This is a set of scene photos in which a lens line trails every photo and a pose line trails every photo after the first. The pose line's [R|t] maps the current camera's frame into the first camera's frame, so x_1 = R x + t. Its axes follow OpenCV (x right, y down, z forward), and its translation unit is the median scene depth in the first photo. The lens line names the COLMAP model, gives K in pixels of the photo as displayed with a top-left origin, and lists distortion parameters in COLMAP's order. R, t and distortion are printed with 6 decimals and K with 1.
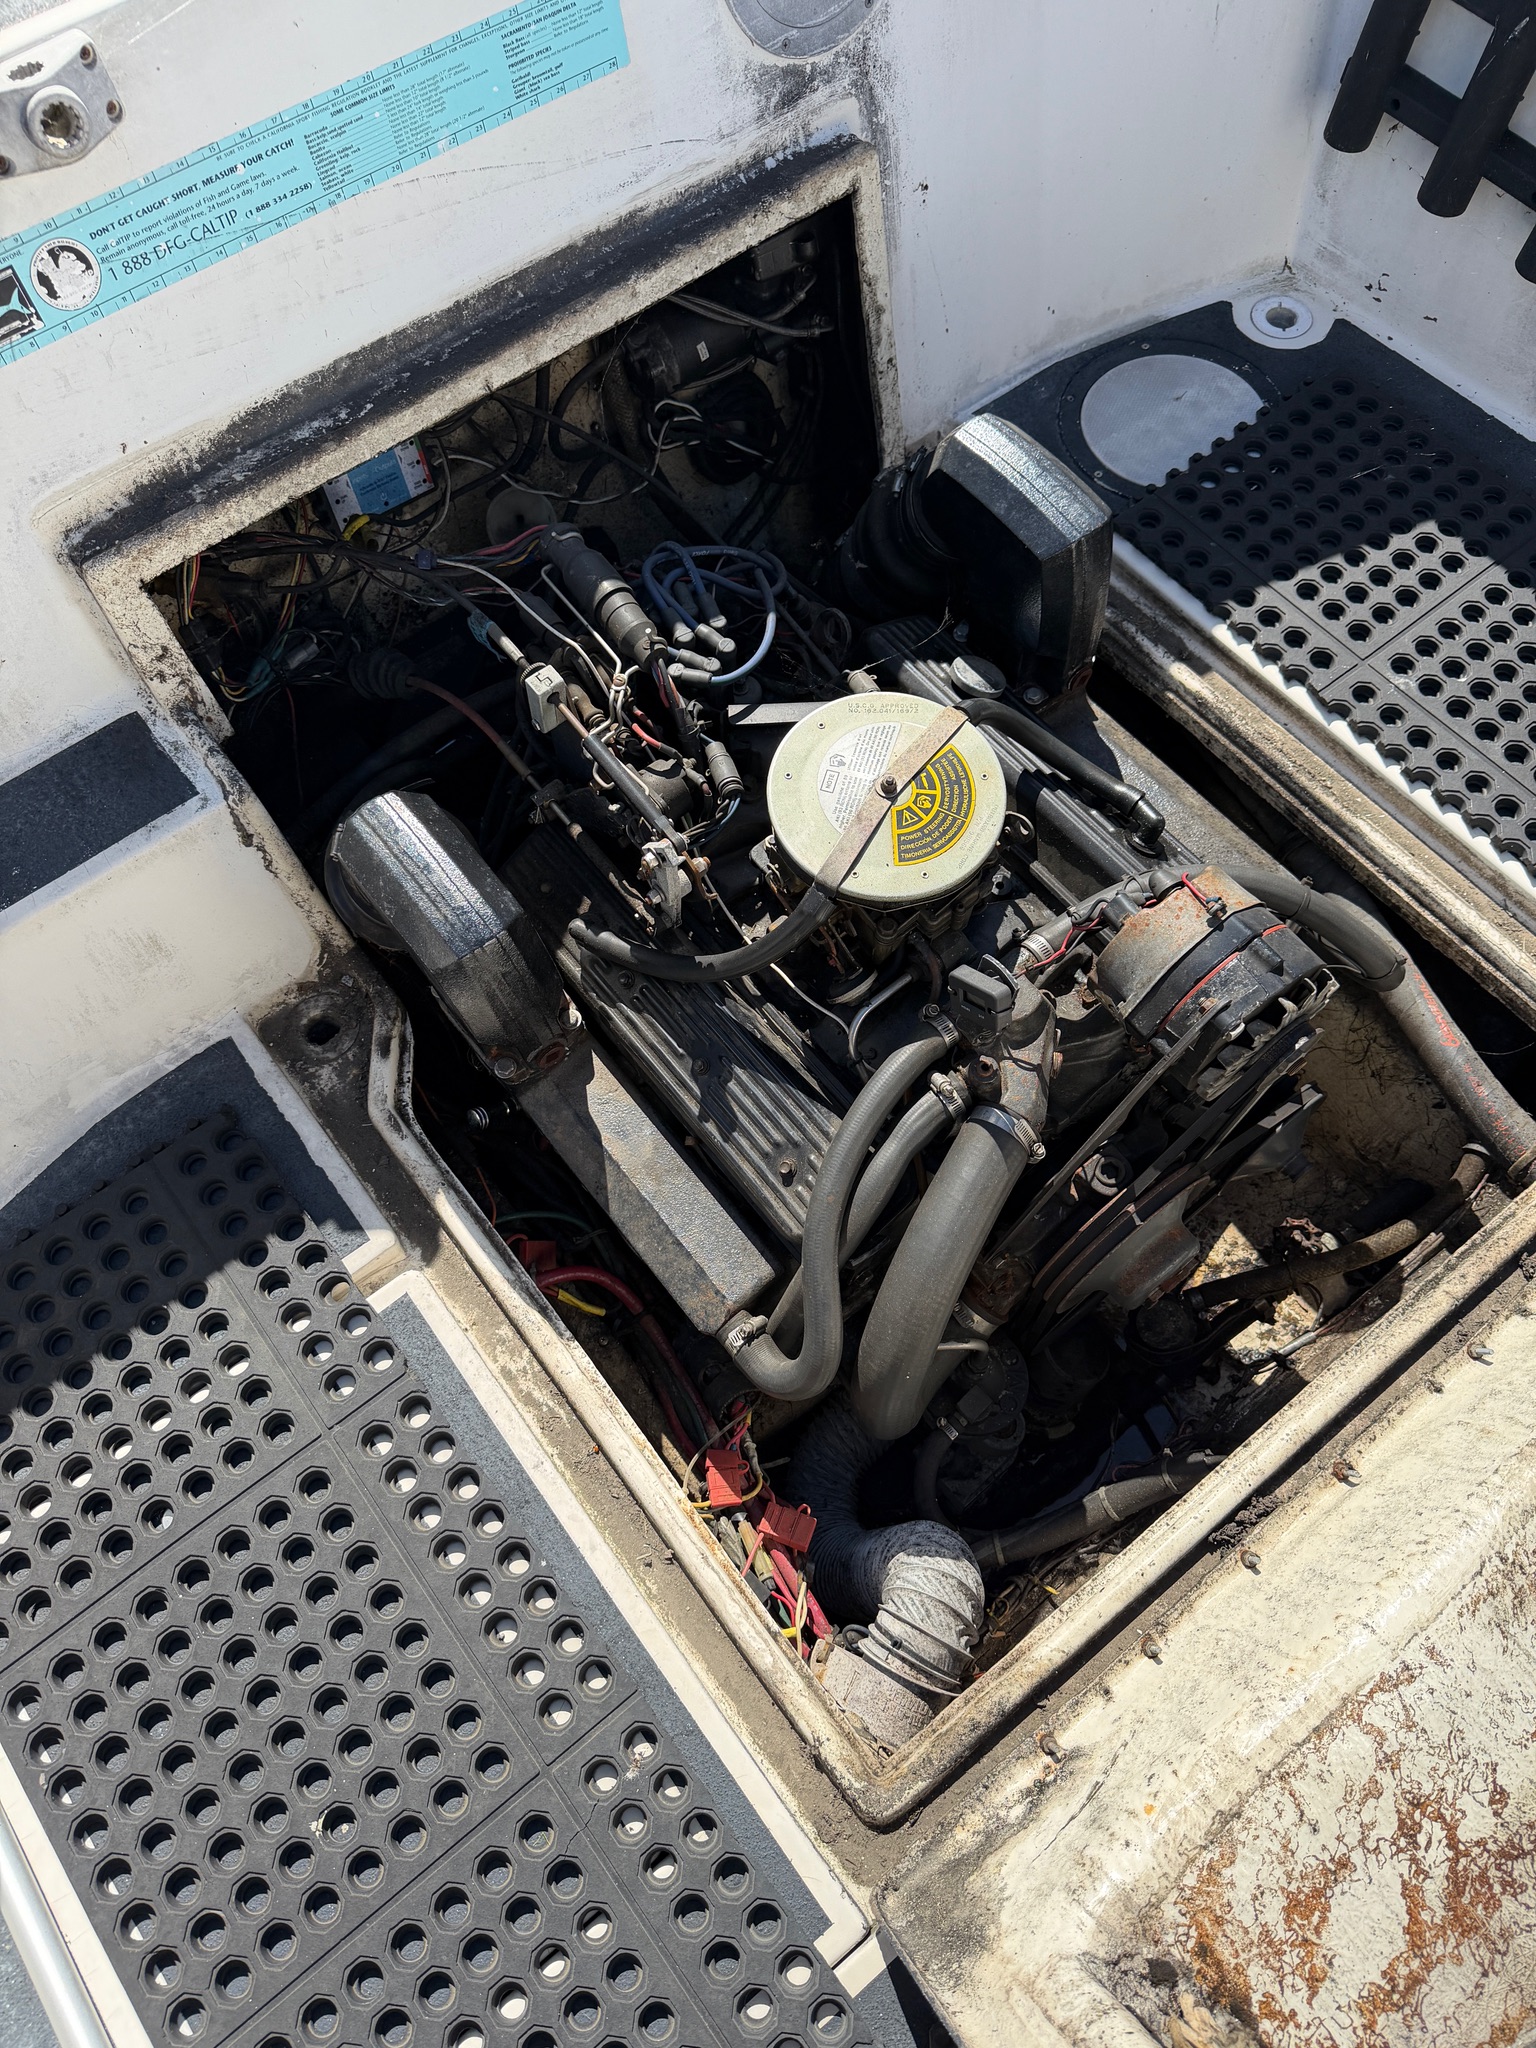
lens RADIAL K [[1406.6, 0, 768.0], [0, 1406.6, 1024.0], [0, 0, 1]] dist [0.035353, -0.003491]
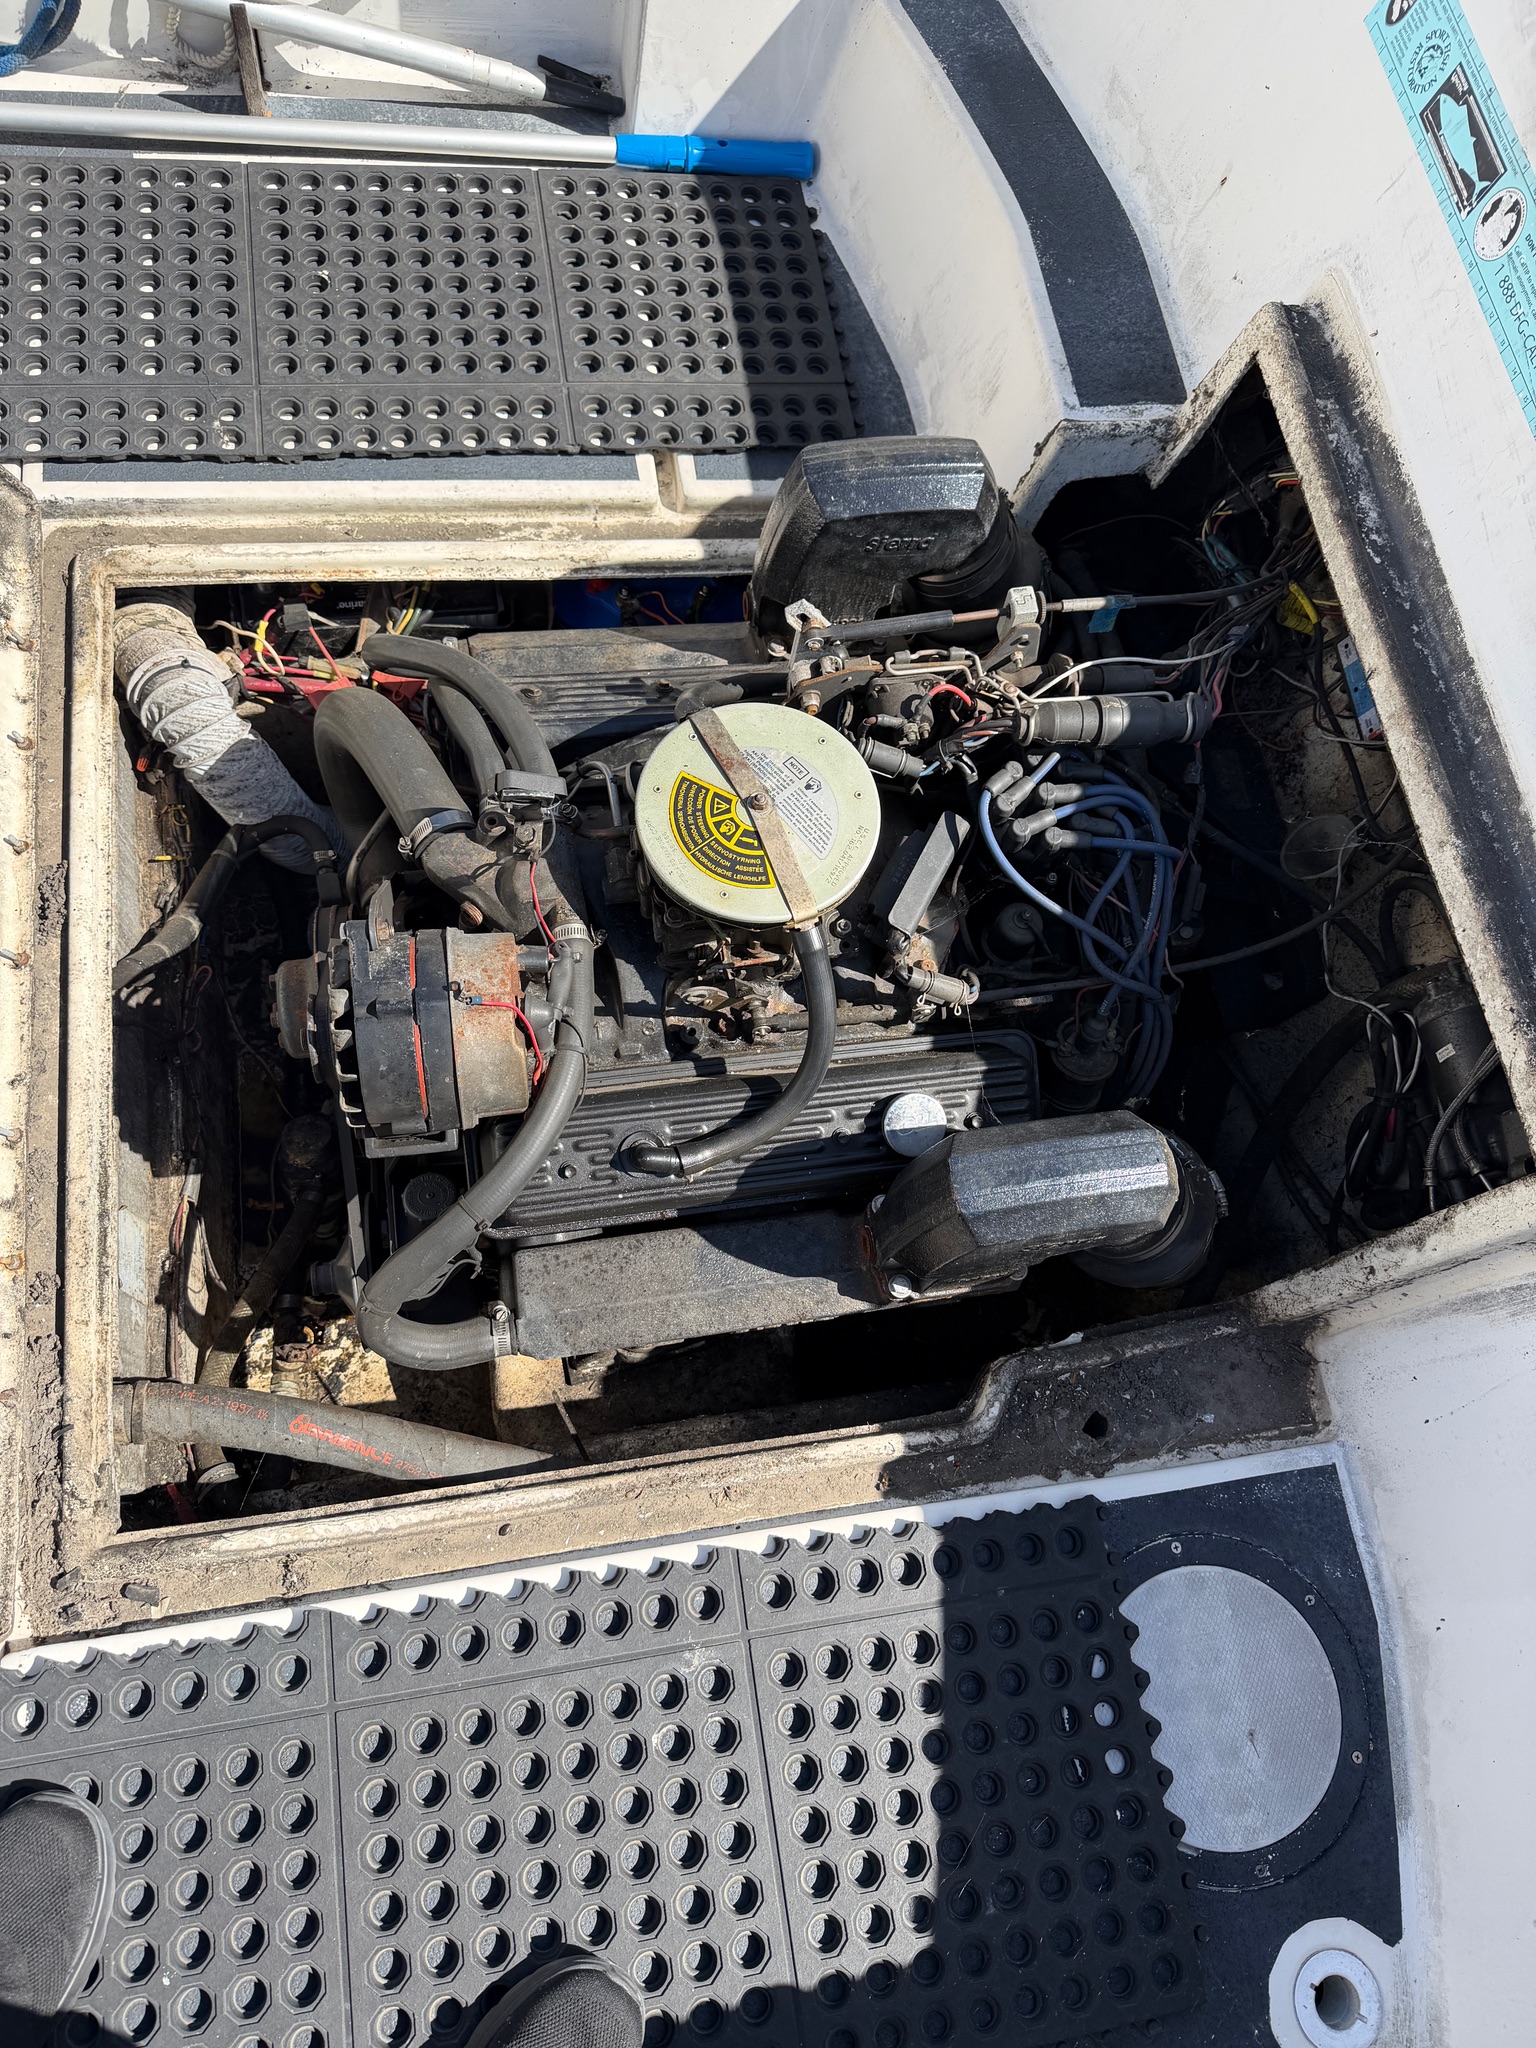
lens RADIAL K [[1406.6, 0, 768.0], [0, 1406.6, 1024.0], [0, 0, 1]] dist [0.035353, -0.003491]
pose [[-0.492019, 0.793016, -0.359225, 0.532366], [-0.833569, -0.310084, 0.457177, -0.641182], [0.251159, 0.524378, 0.813601, 0.277231]]
